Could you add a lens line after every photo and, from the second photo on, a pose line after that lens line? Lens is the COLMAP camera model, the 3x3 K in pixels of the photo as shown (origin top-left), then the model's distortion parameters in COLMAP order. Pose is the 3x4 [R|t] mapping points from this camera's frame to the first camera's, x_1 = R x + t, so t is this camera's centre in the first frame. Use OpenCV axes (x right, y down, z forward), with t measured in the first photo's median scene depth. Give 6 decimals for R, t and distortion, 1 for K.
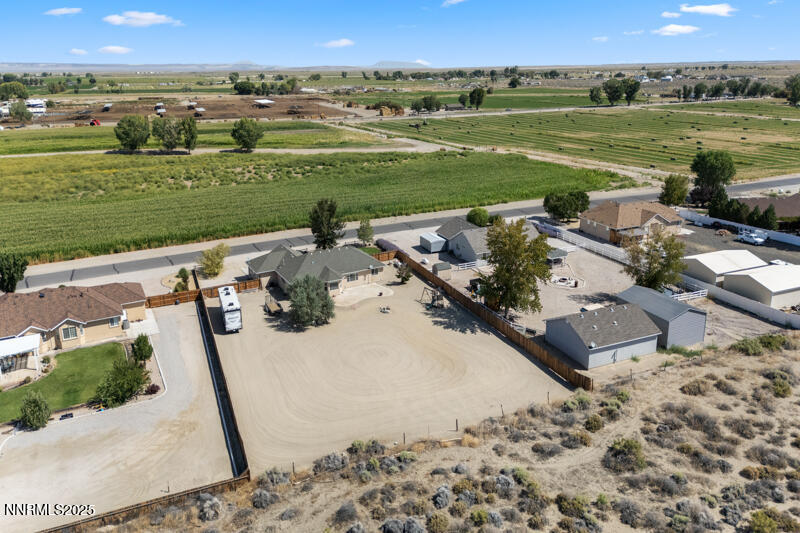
lens RADIAL K [[658.1, 0, 400.0], [0, 658.1, 266.5], [0, 0, 1]] dist [0.114683, -0.145657]
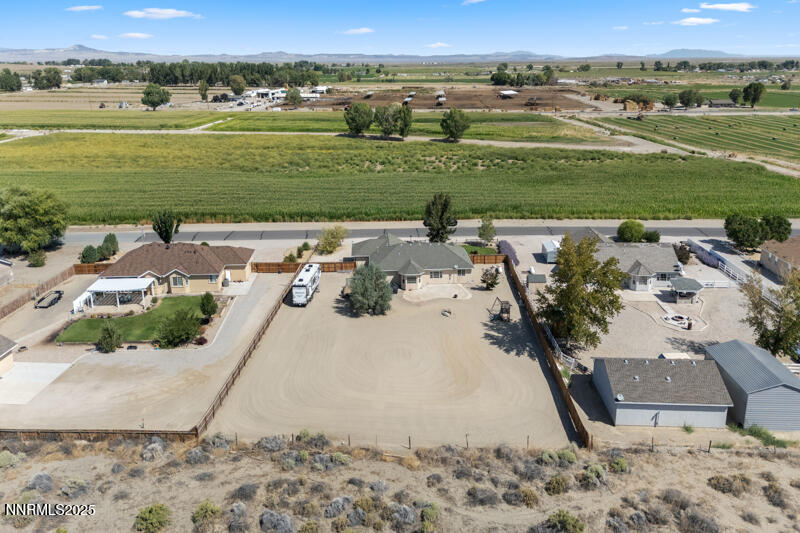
lens RADIAL K [[658.1, 0, 400.0], [0, 658.1, 266.5], [0, 0, 1]] dist [0.114683, -0.145657]
pose [[0.877315, 0.150969, -0.455550, 0.308099], [-0.144886, 0.988260, 0.048483, -0.033232], [0.457521, 0.023468, 0.888889, 0.103422]]
